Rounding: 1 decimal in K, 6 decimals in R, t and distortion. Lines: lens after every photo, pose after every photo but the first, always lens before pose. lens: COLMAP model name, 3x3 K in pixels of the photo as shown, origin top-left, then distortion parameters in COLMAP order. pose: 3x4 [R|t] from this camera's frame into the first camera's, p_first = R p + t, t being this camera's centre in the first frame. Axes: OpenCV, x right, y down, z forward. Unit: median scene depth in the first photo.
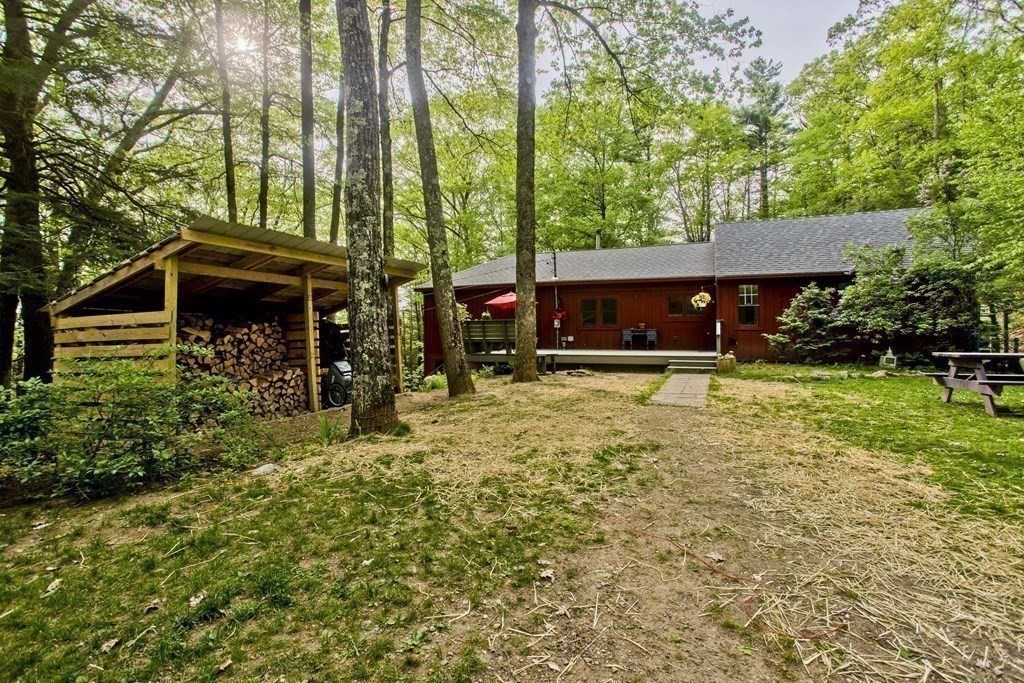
lens RADIAL K [[495.0, 0, 513.5], [0, 495.0, 339.3], [0, 0, 1]] dist [-0.035428, 0.000204]
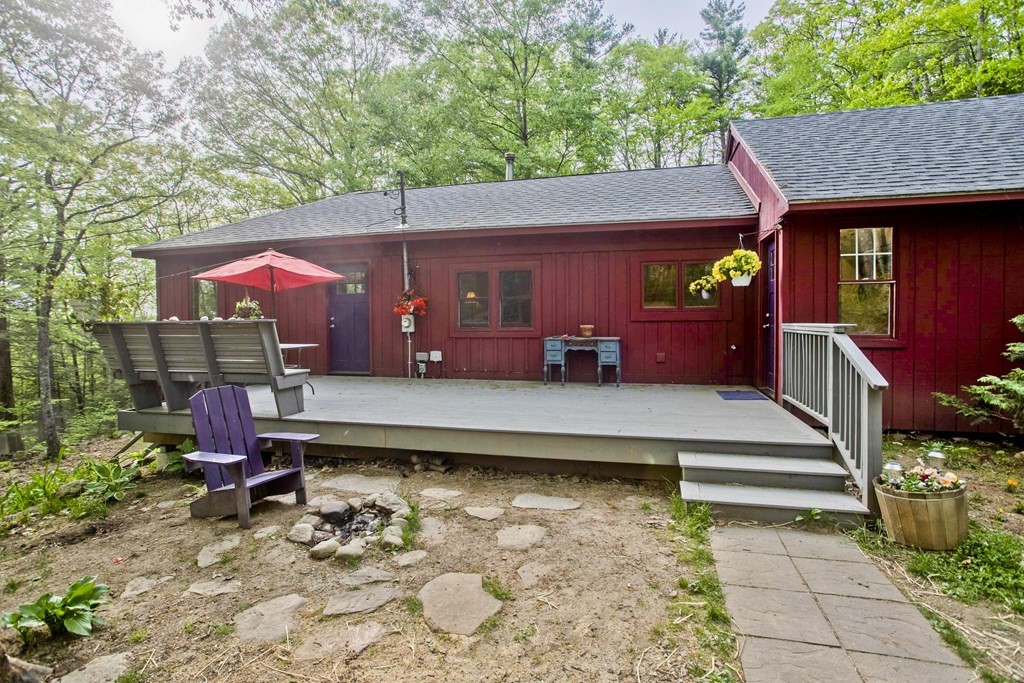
lens RADIAL K [[563.6, 0, 510.7], [0, 563.6, 338.8], [0, 0, 1]] dist [0.000496, 0.000015]
pose [[0.991905, -0.007377, 0.126768, 0.117241], [0.004865, 0.999786, 0.020114, -0.027446], [-0.126889, -0.019334, 0.991729, 0.463753]]
